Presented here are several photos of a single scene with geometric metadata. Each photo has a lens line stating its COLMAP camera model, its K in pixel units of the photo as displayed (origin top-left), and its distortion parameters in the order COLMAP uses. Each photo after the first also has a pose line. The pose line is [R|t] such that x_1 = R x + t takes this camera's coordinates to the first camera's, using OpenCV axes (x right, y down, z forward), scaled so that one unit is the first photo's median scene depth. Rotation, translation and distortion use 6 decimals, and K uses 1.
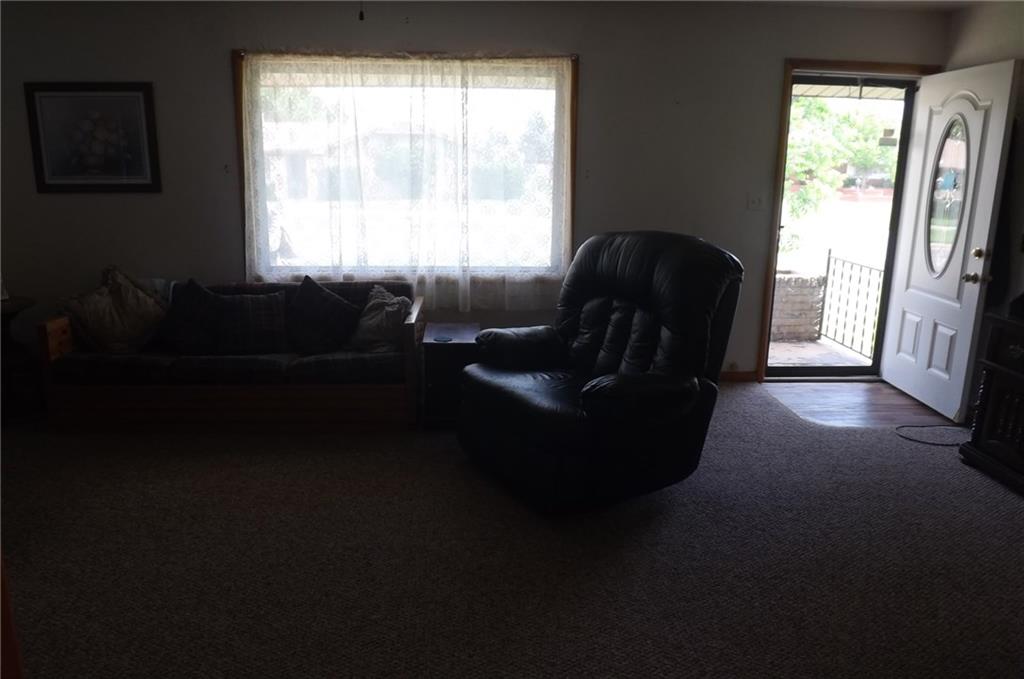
lens RADIAL K [[751.2, 0, 561.9], [0, 751.2, 340.0], [0, 0, 1]] dist [-0.045000, 0.000203]
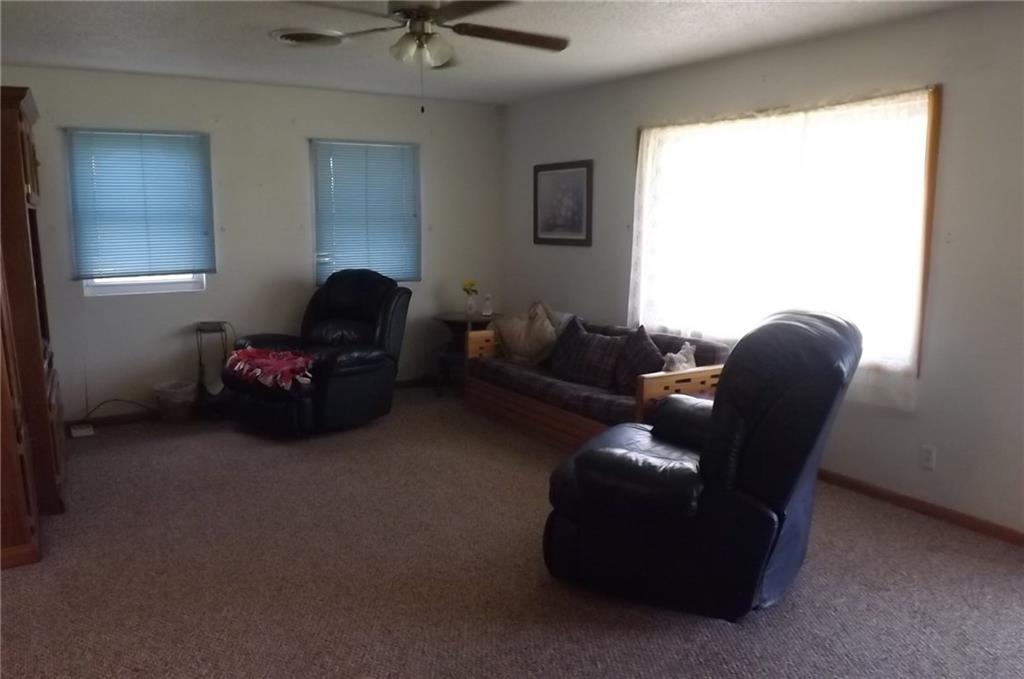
lens RADIAL K [[778.8, 0, 511.7], [0, 778.8, 344.4], [0, 0, 1]] dist [-0.041608, 0.009823]
pose [[0.454139, 0.129096, -0.881528, 0.583786], [-0.205315, 0.977979, 0.037448, -0.061577], [0.866951, 0.163985, 0.470643, 0.303694]]
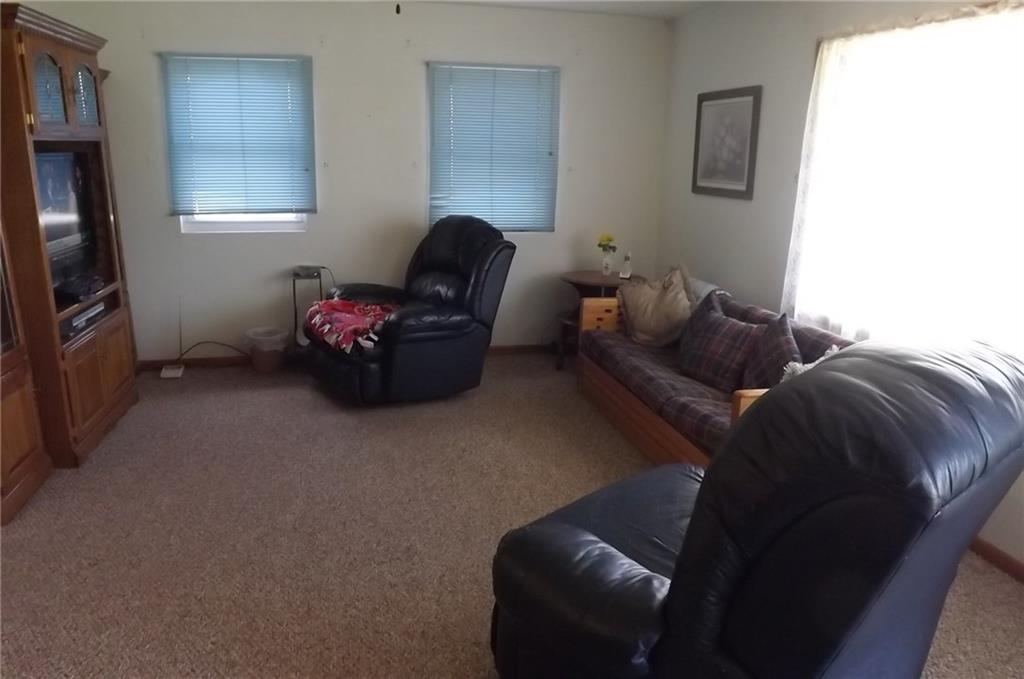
lens RADIAL K [[778.8, 0, 511.7], [0, 778.8, 344.4], [0, 0, 1]] dist [-0.041608, 0.009823]
pose [[0.129303, 0.229365, -0.964714, 0.437592], [-0.252020, 0.948537, 0.191740, -0.139607], [0.959045, 0.218334, 0.180453, 0.575063]]
